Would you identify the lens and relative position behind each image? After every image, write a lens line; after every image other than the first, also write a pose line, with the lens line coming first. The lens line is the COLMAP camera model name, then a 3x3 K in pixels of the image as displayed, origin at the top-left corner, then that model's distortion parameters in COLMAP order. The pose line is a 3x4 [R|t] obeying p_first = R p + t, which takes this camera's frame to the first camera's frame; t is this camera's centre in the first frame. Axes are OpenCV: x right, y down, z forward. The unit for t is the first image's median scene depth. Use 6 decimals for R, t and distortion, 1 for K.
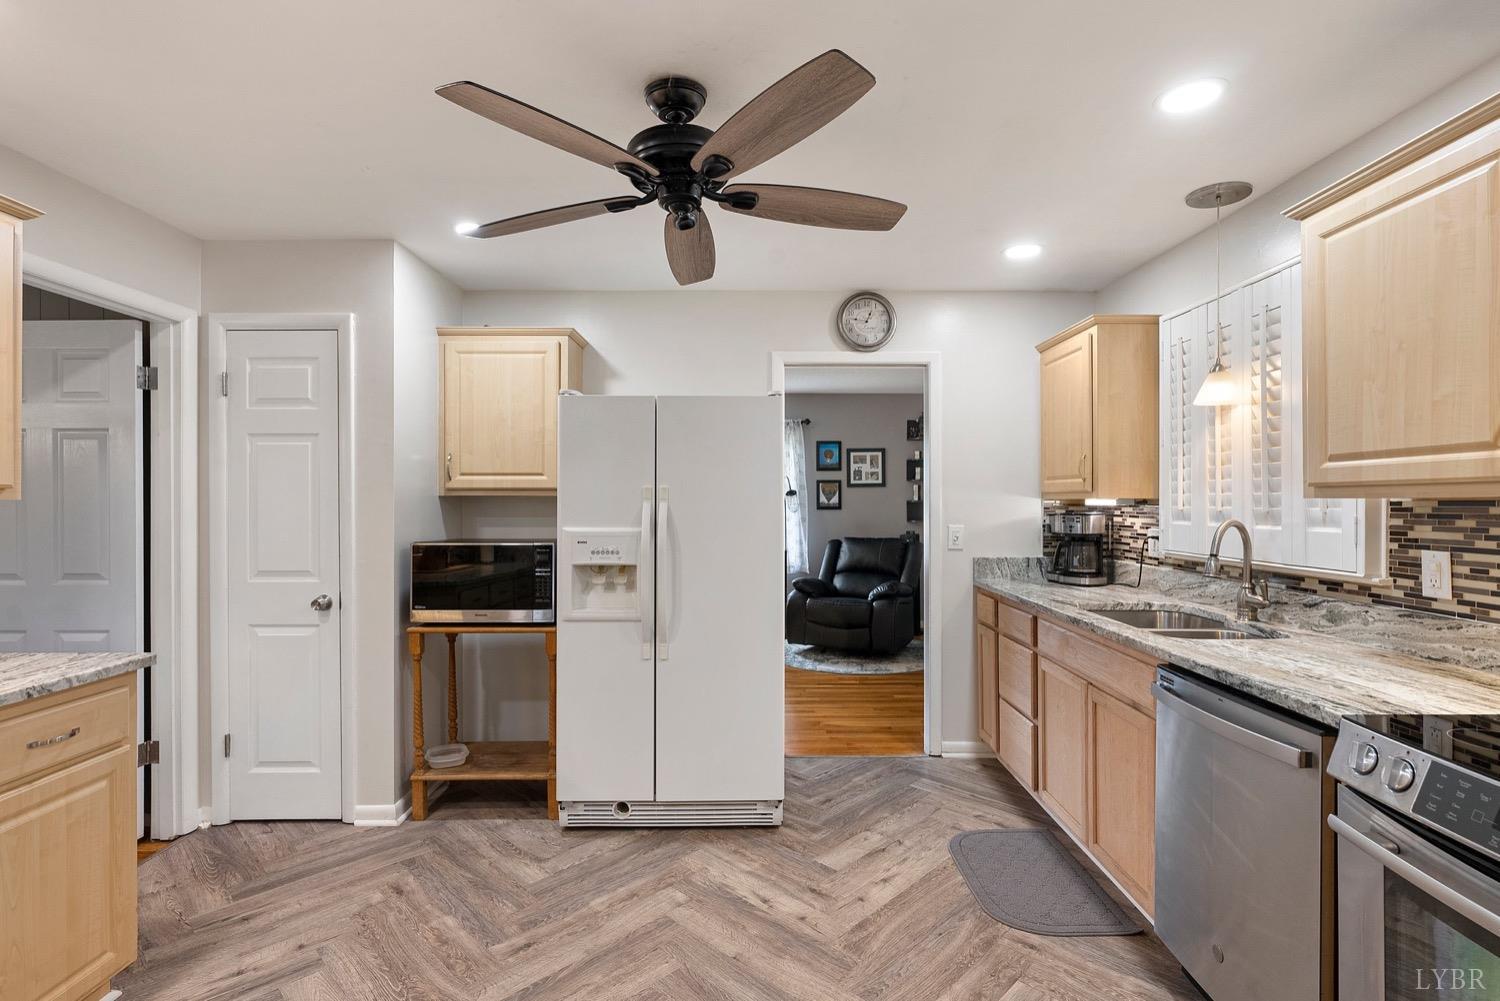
lens RADIAL K [[715.6, 0, 761.7], [0, 715.6, 507.3], [0, 0, 1]] dist [-0.005514, 0.001778]
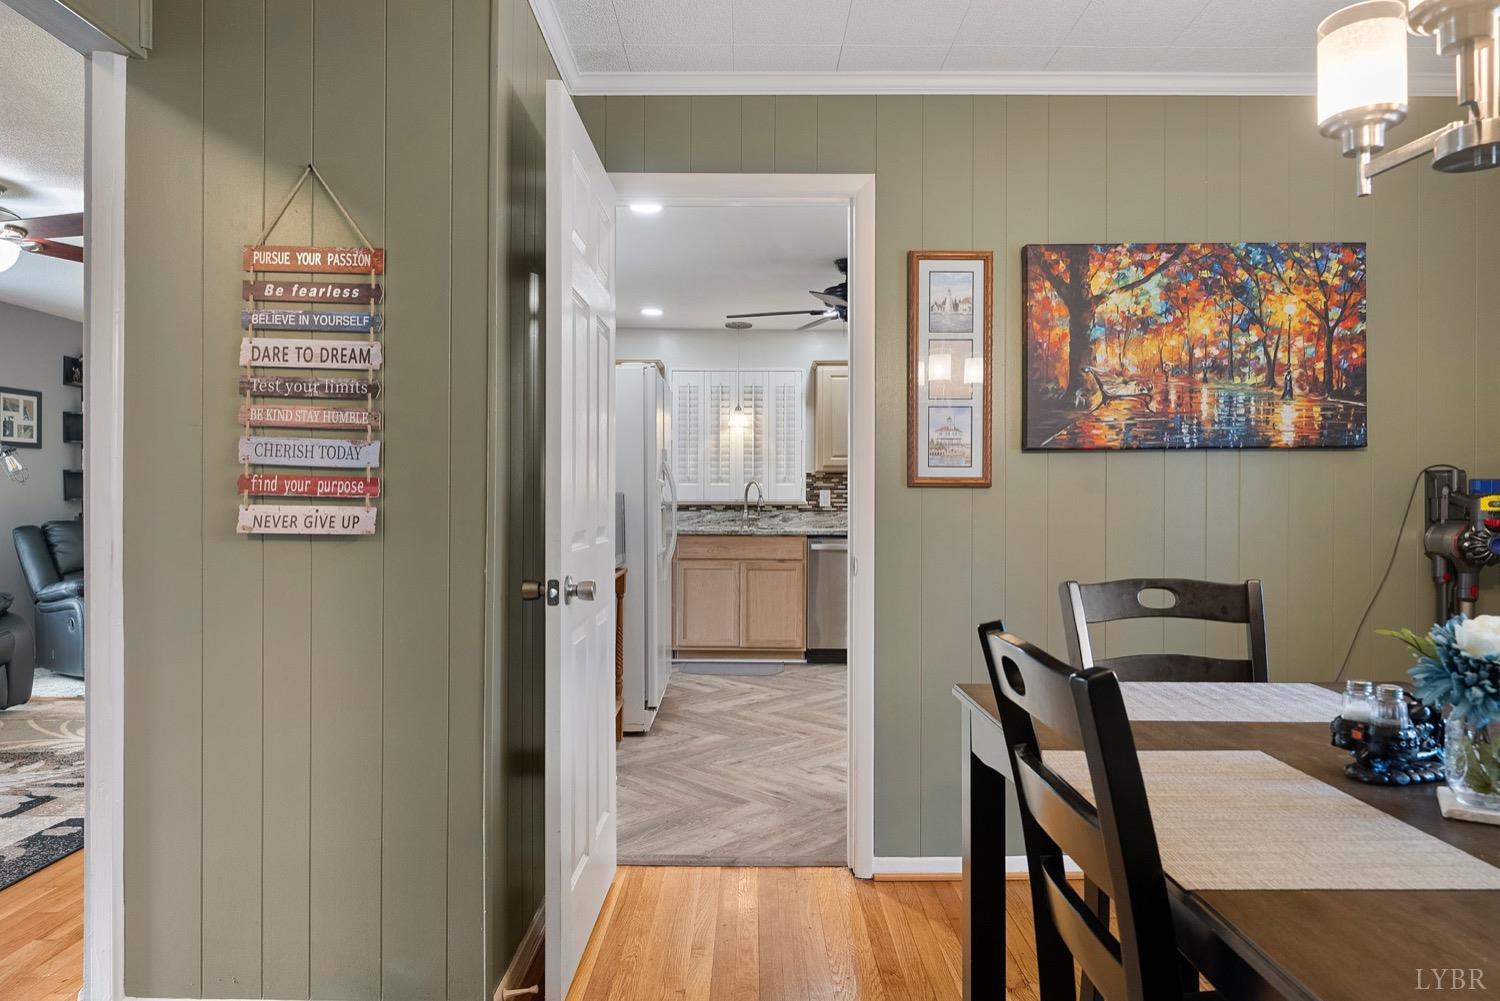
lens RADIAL K [[934.6, 0, 766.6], [0, 934.6, 495.6], [0, 0, 1]] dist [-0.009093, 0.004970]
pose [[-0.005668, 0.005896, 0.999967, -1.979491], [0.007731, 0.999953, -0.005852, 0.072782], [-0.999954, 0.007698, -0.005713, 0.879117]]
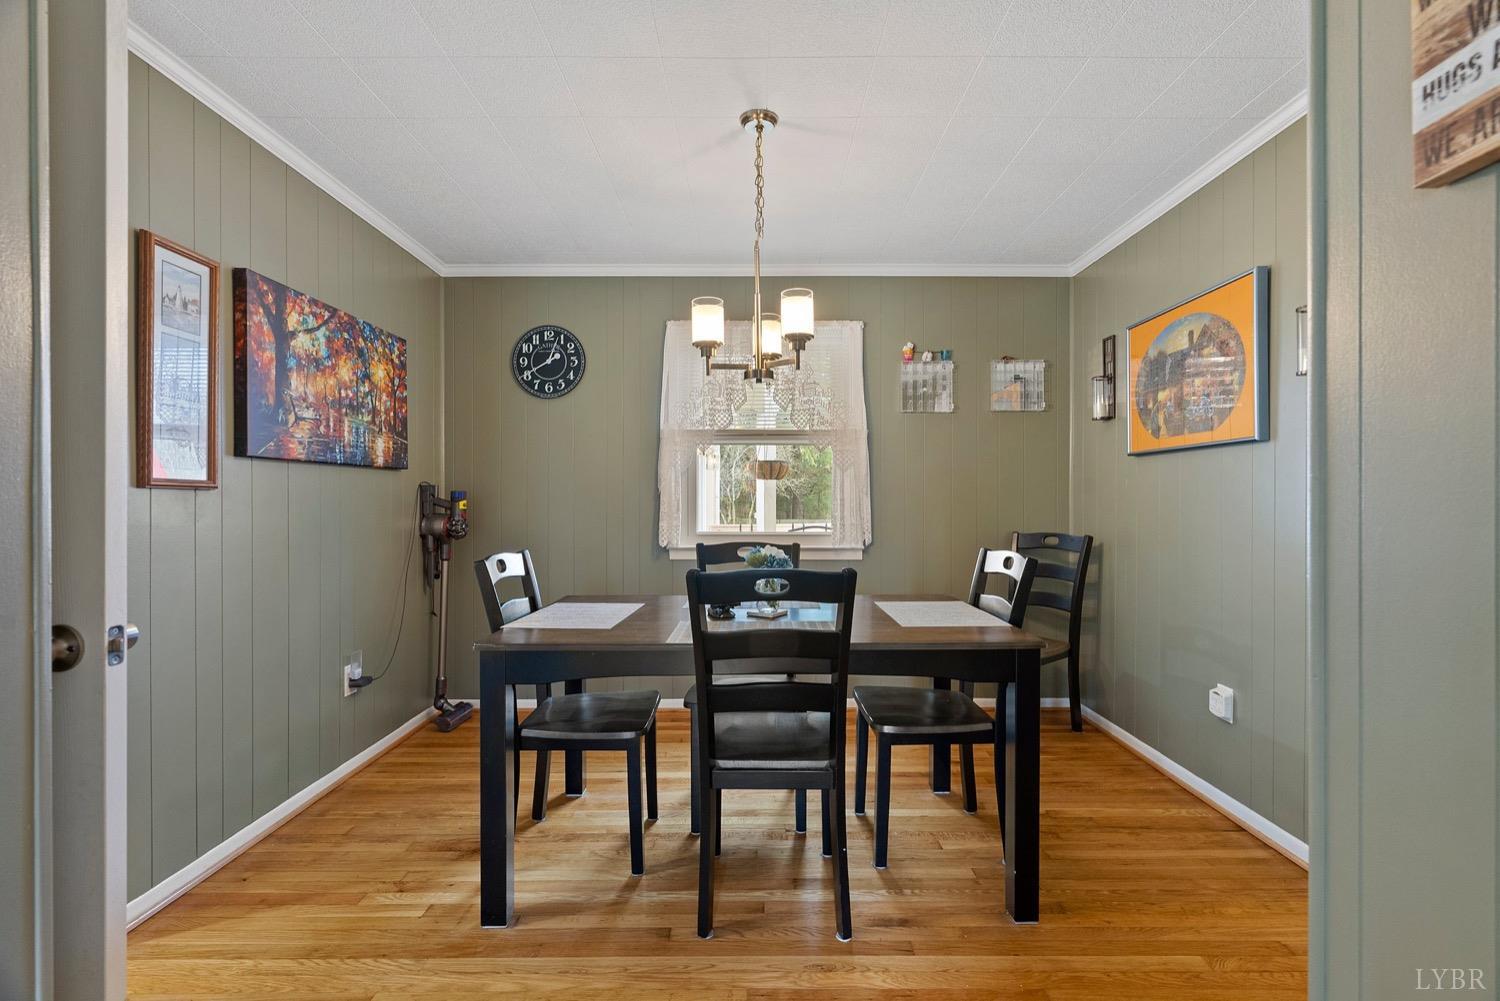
lens RADIAL K [[678.8, 0, 754.8], [0, 678.8, 504.6], [0, 0, 1]] dist [-0.014569, 0.005675]
pose [[-1.000000, -0.000228, 0.000302, -1.550939], [-0.000225, 0.999943, 0.010634, 0.067116], [-0.000304, 0.010634, -0.999943, 1.413717]]
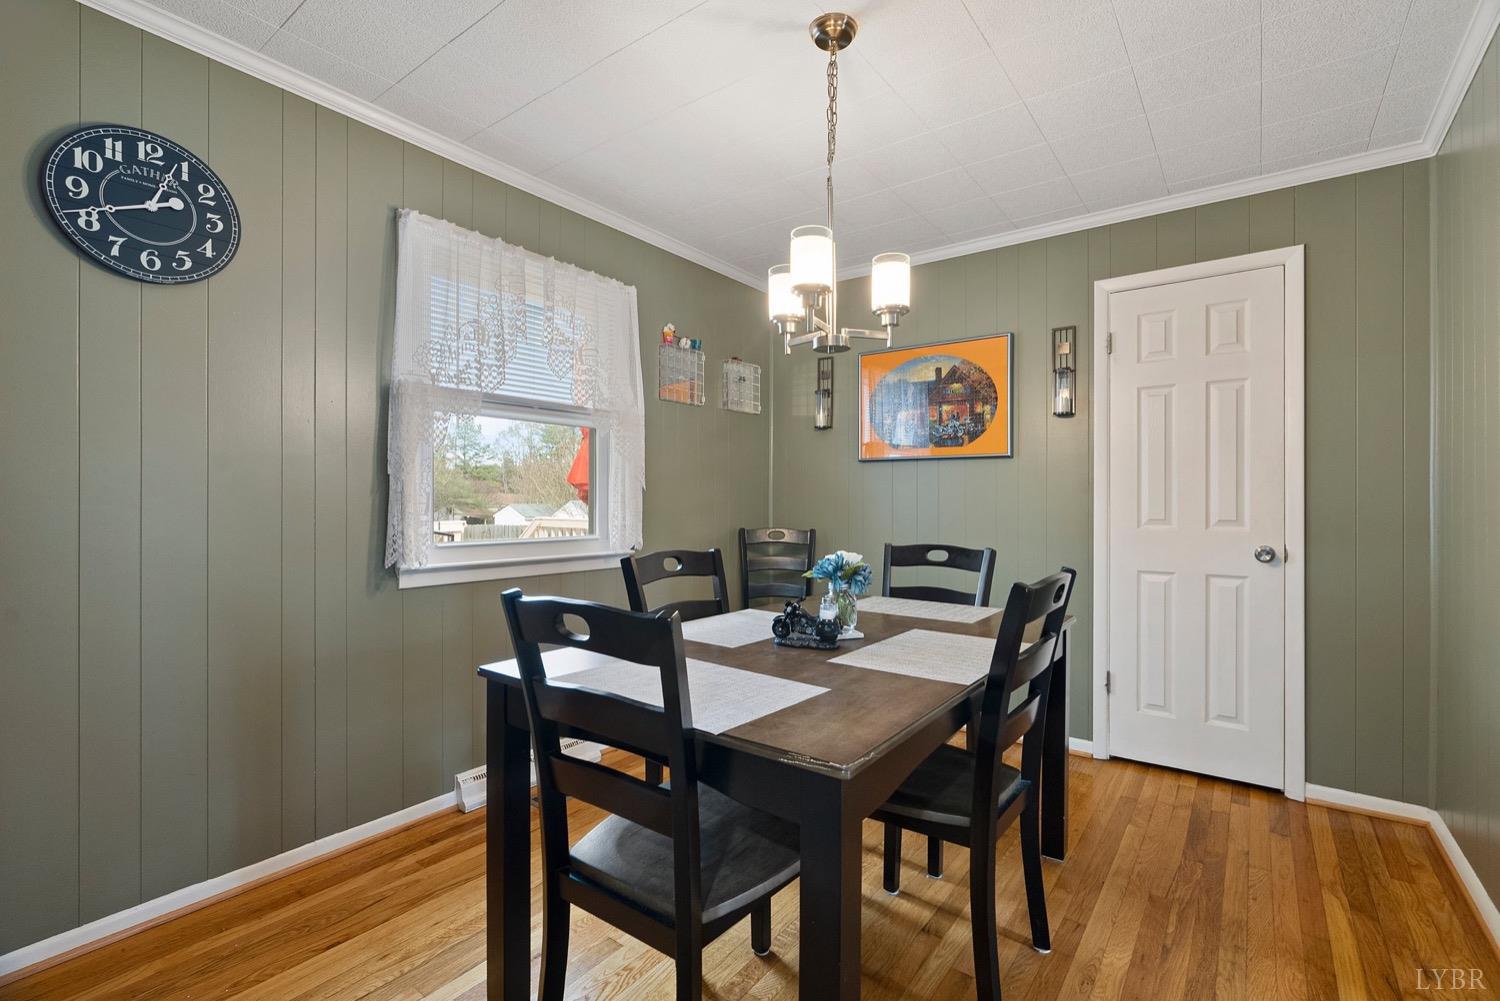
lens RADIAL K [[678.8, 0, 745.8], [0, 678.8, 506.3], [0, 0, 1]] dist [-0.014569, 0.005675]
pose [[-0.602574, 0.002267, -0.798059, -0.965019], [-0.011606, 0.999865, 0.011603, 0.073194], [0.797978, 0.016254, -0.602467, 0.918557]]
